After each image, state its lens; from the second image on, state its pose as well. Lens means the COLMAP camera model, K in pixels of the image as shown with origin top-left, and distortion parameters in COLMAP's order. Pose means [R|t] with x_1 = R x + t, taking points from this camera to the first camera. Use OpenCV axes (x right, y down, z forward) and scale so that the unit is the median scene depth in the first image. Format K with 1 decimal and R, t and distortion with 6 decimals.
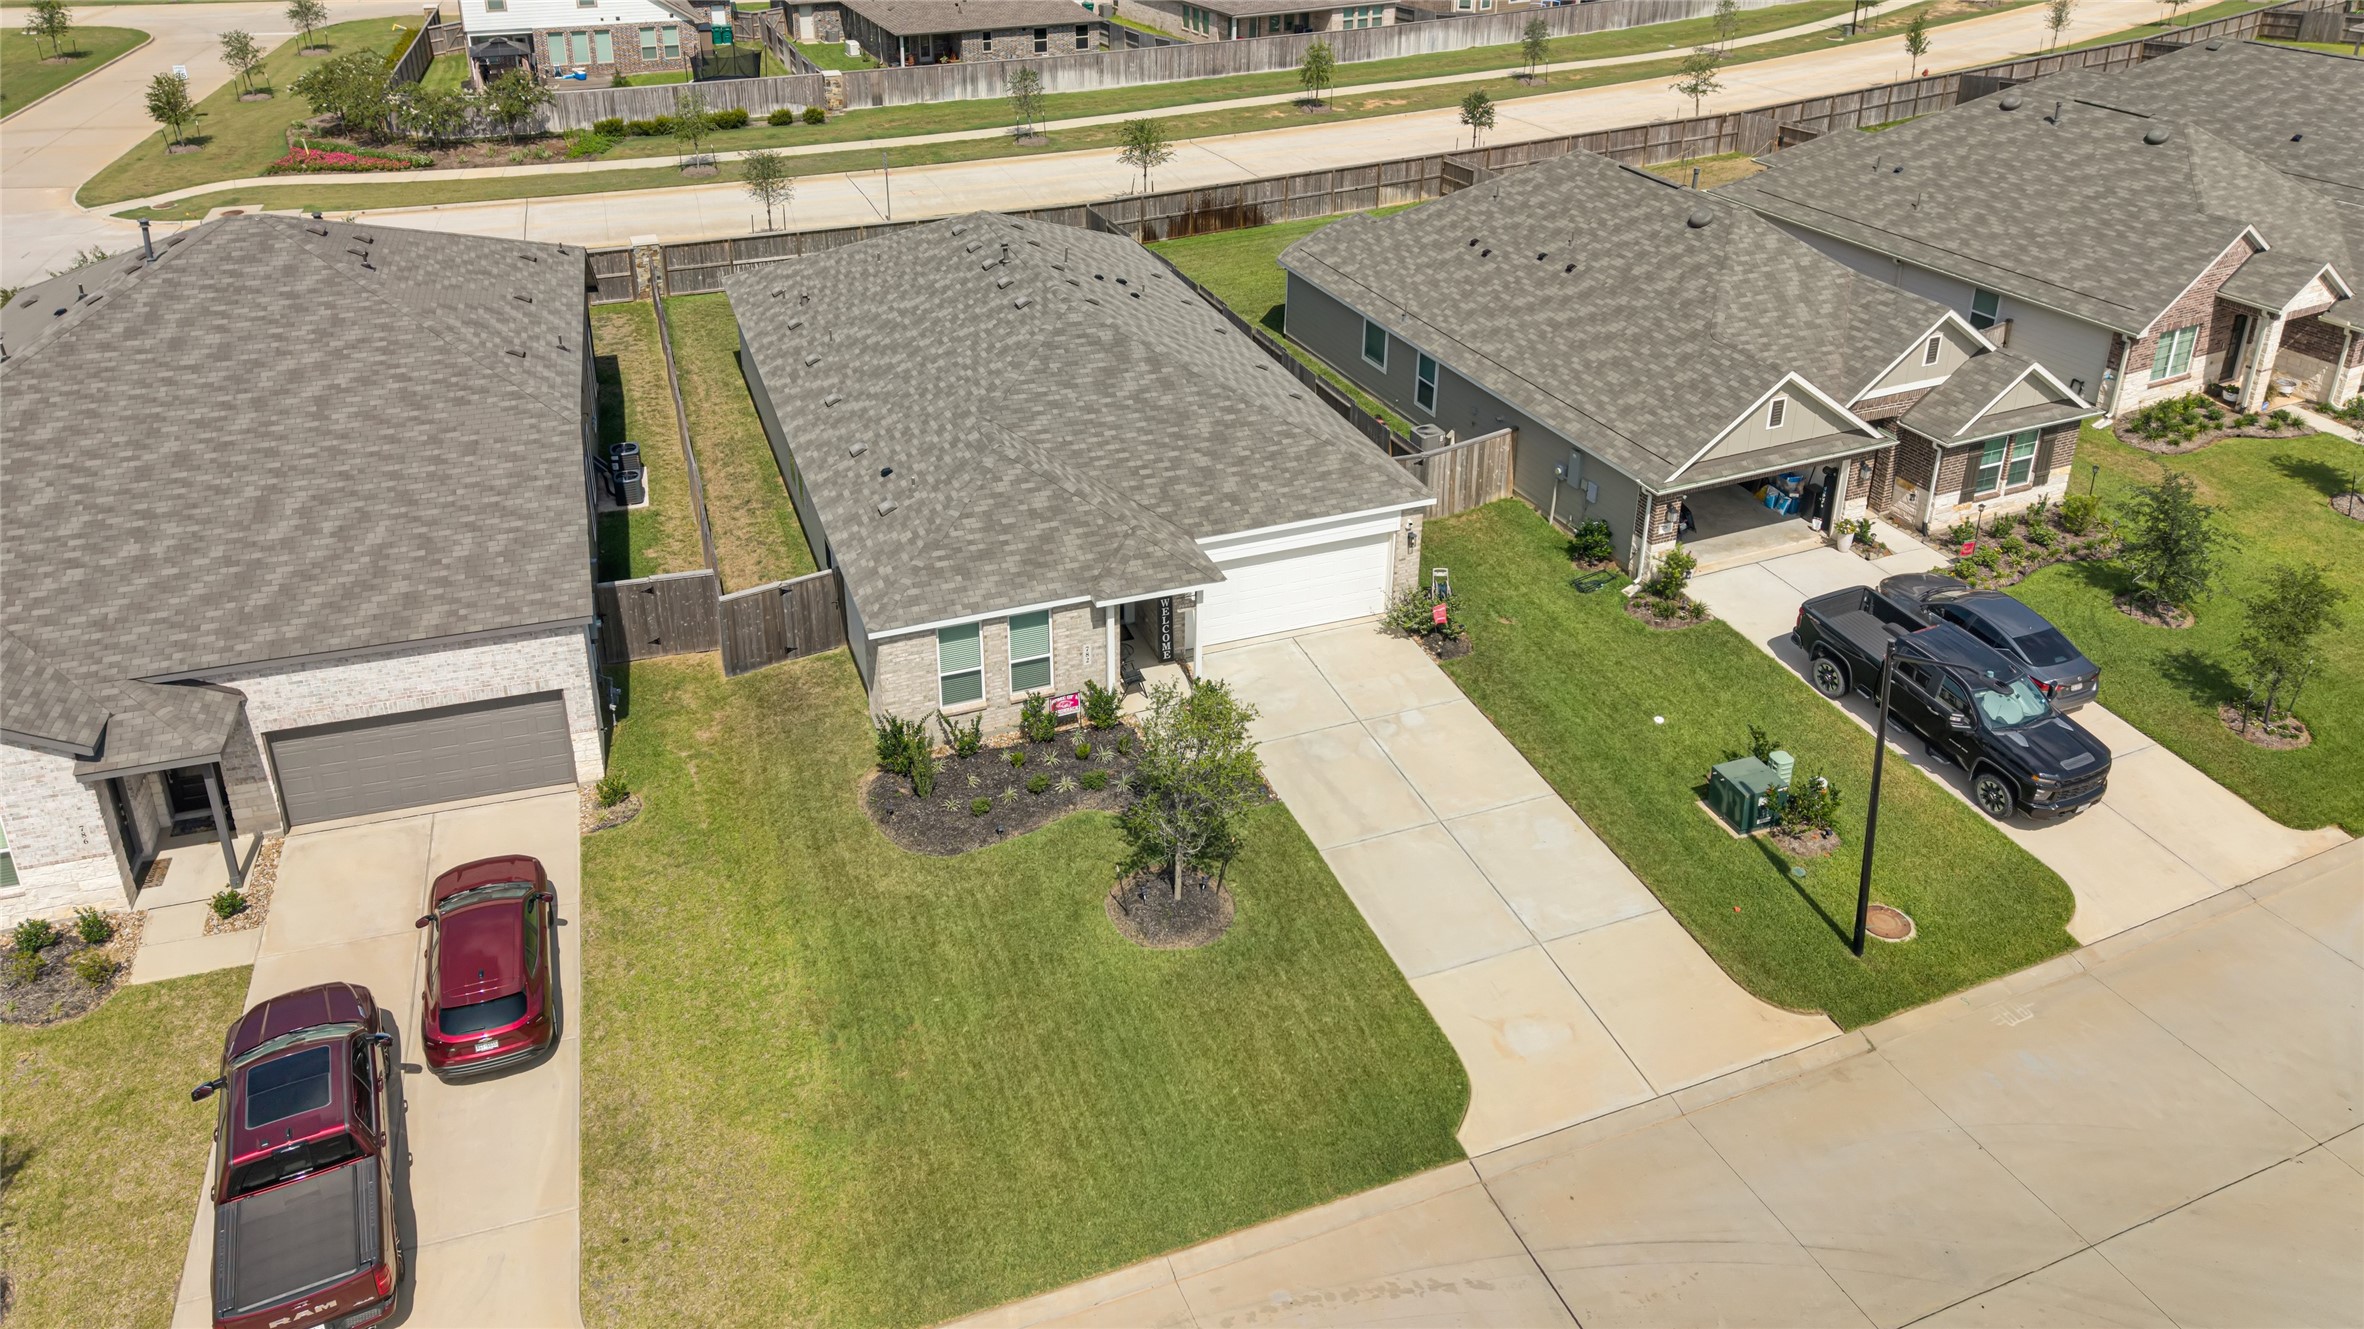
lens RADIAL K [[1901.9, 0, 1182.0], [0, 1901.9, 664.5], [0, 0, 1]] dist [0.050528, -0.107596]
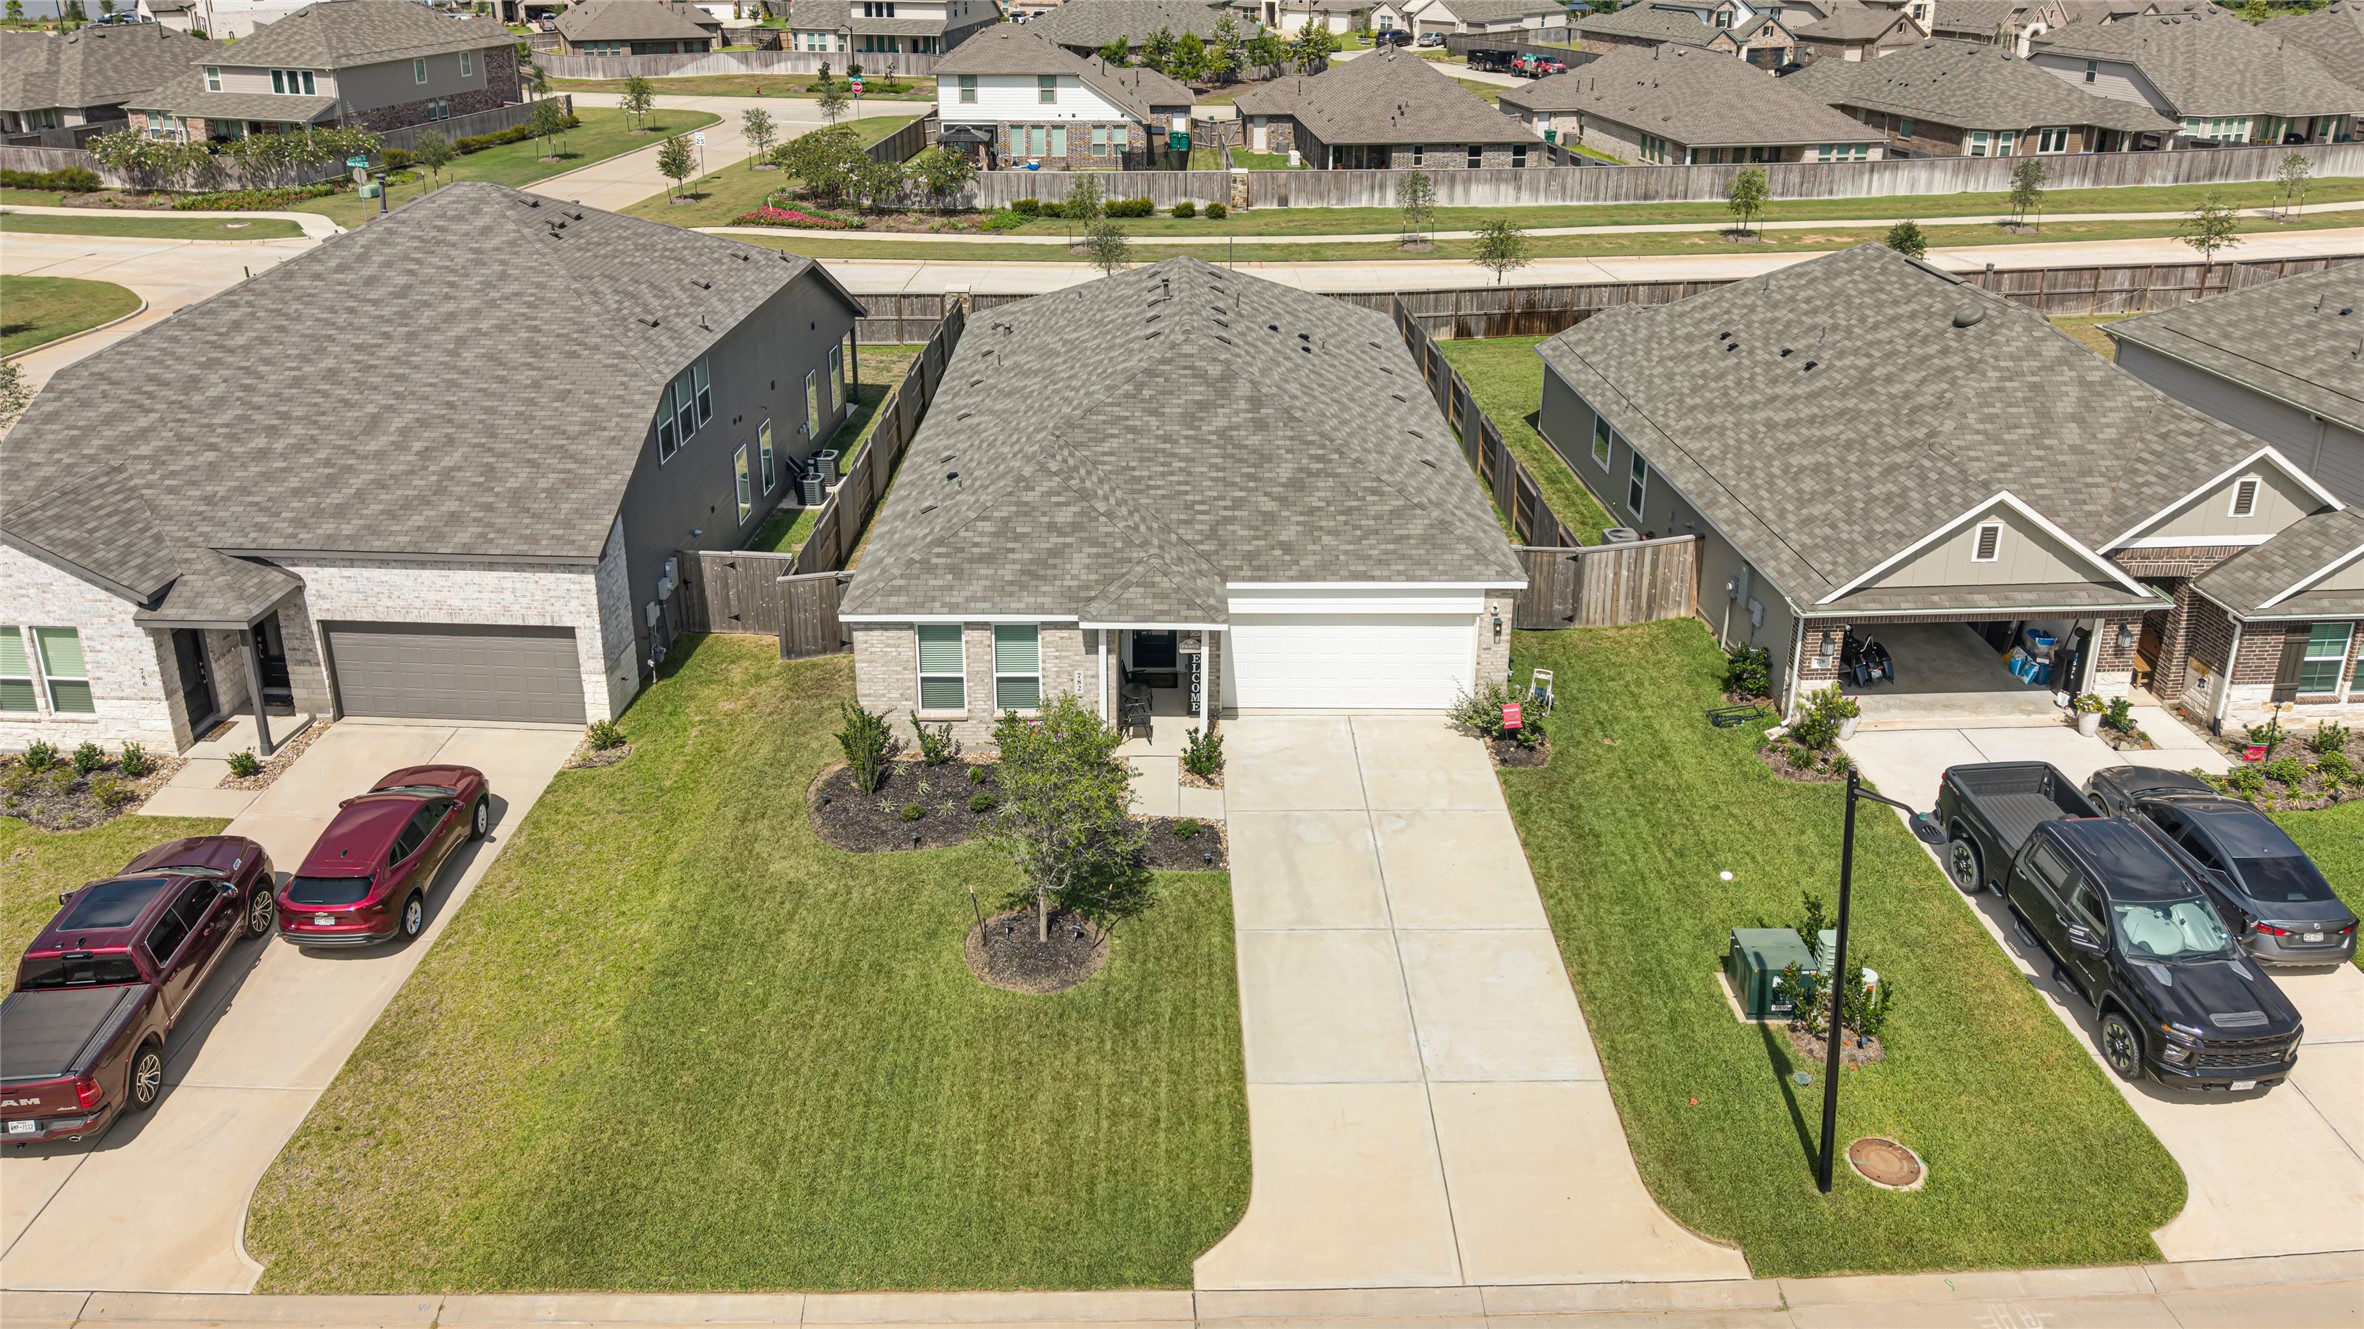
lens RADIAL K [[1865.8, 0, 1182.0], [0, 1865.8, 664.5], [0, 0, 1]] dist [0.031822, -0.047211]
pose [[0.917478, 0.144966, -0.370431, 0.313702], [-0.183004, 0.980653, -0.069488, 0.037989], [0.353191, 0.131544, 0.926257, 0.160623]]
